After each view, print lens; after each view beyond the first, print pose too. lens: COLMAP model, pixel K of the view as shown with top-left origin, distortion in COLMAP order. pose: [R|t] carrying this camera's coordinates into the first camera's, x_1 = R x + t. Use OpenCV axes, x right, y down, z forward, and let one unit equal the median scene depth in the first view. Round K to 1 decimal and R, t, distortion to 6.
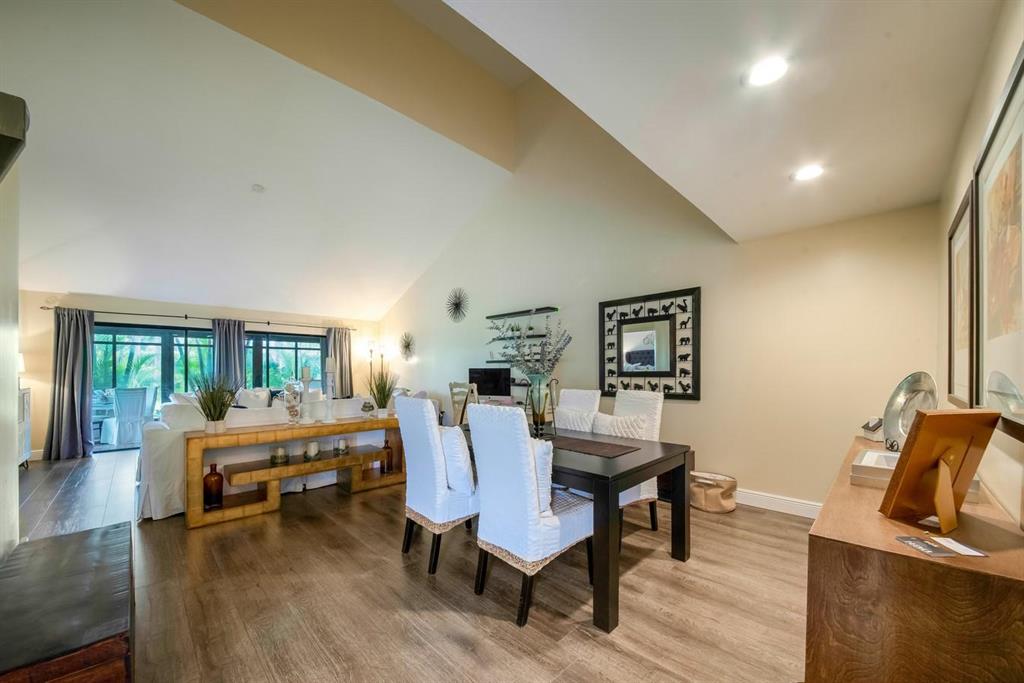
lens RADIAL K [[375.4, 0, 514.6], [0, 375.4, 368.3], [0, 0, 1]] dist [0.000501, -0.011088]
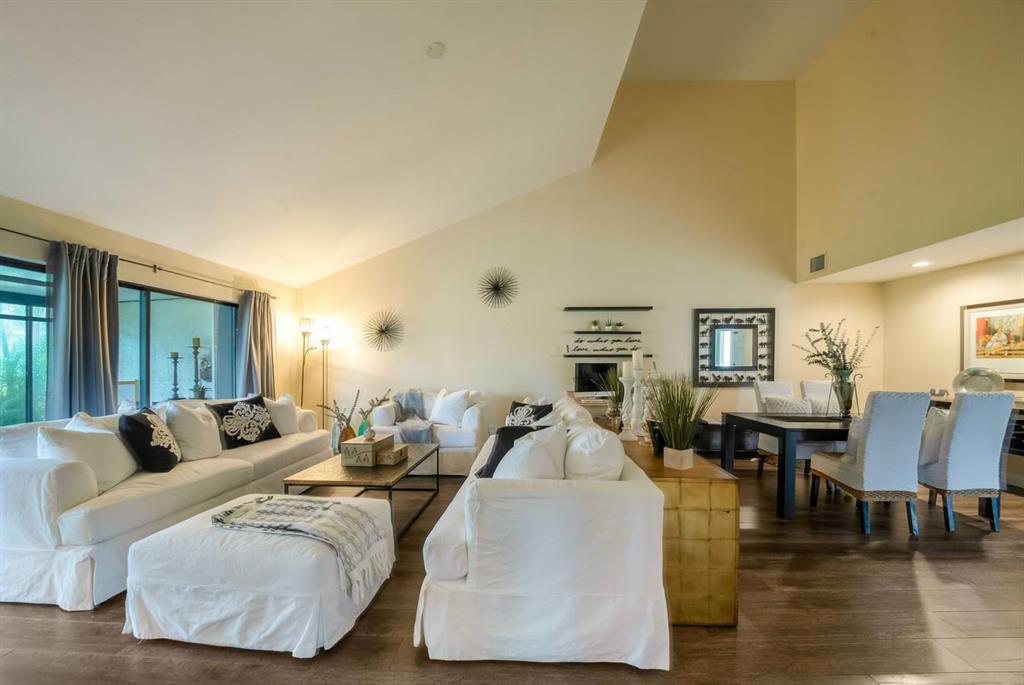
lens RADIAL K [[370.5, 0, 512.1], [0, 370.5, 361.8], [0, 0, 1]] dist [0.000722, -0.013107]
pose [[0.740737, 0.004385, 0.671781, -1.004037], [-0.008447, 0.999960, 0.002788, -0.004263], [-0.671742, -0.007740, 0.740745, 0.518421]]
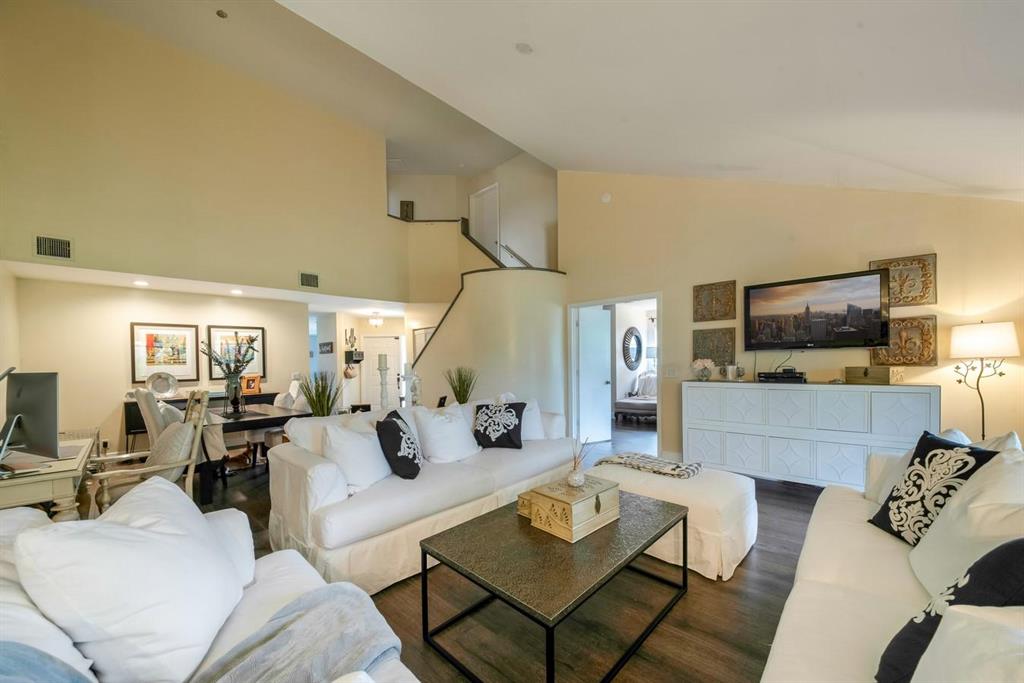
lens RADIAL K [[375.4, 0, 514.6], [0, 375.4, 368.3], [0, 0, 1]] dist [0.000501, -0.011088]
pose [[-0.999455, 0.023149, -0.023534, -0.667251], [0.022949, 0.999698, 0.008740, 0.005517], [0.023730, 0.008195, -0.999685, 1.621058]]
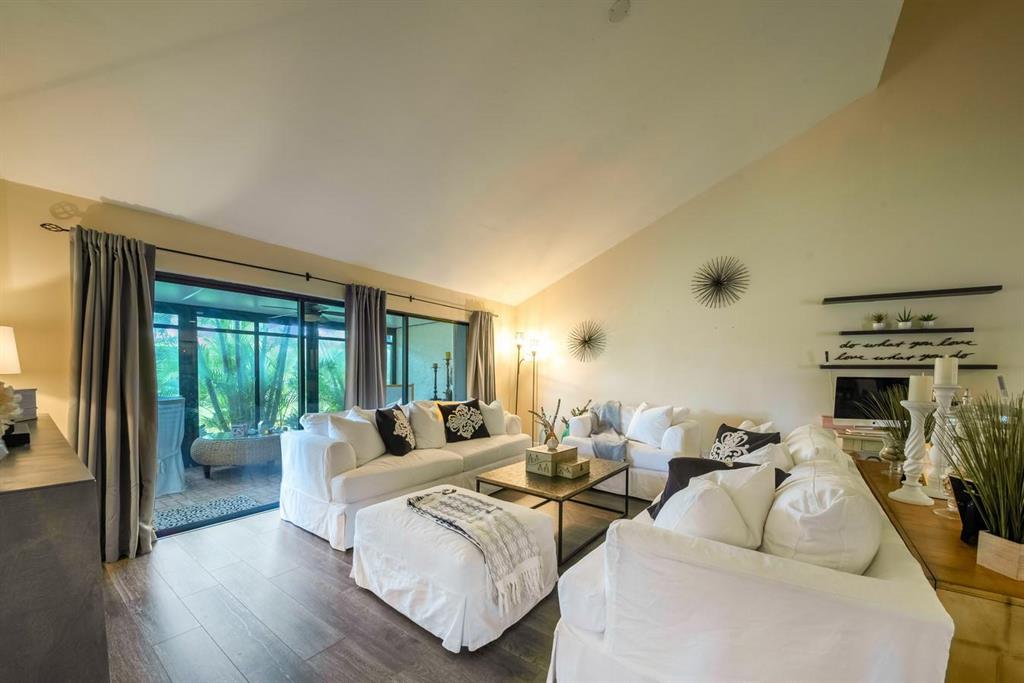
lens RADIAL K [[368.2, 0, 514.6], [0, 368.2, 384.1], [0, 0, 1]] dist [0.022265, -0.020757]
pose [[0.988611, 0.010932, 0.150095, -0.912430], [-0.017250, 0.999016, 0.040854, -0.004055], [-0.149500, -0.042978, 0.987827, 0.541809]]
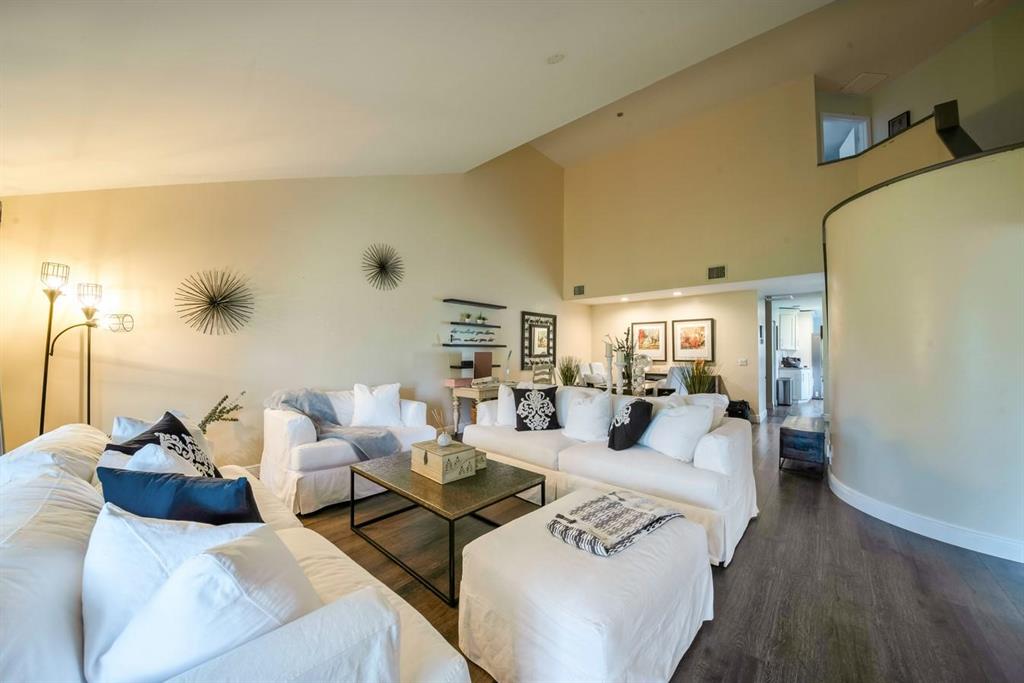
lens RADIAL K [[358.1, 0, 508.0], [0, 358.1, 344.9], [0, 0, 1]] dist [0.000008, -0.010299]
pose [[-0.043188, 0.020758, 0.998851, -1.286490], [-0.010341, 0.999721, -0.021223, 0.000721], [-0.999013, -0.011246, -0.042961, 1.132364]]
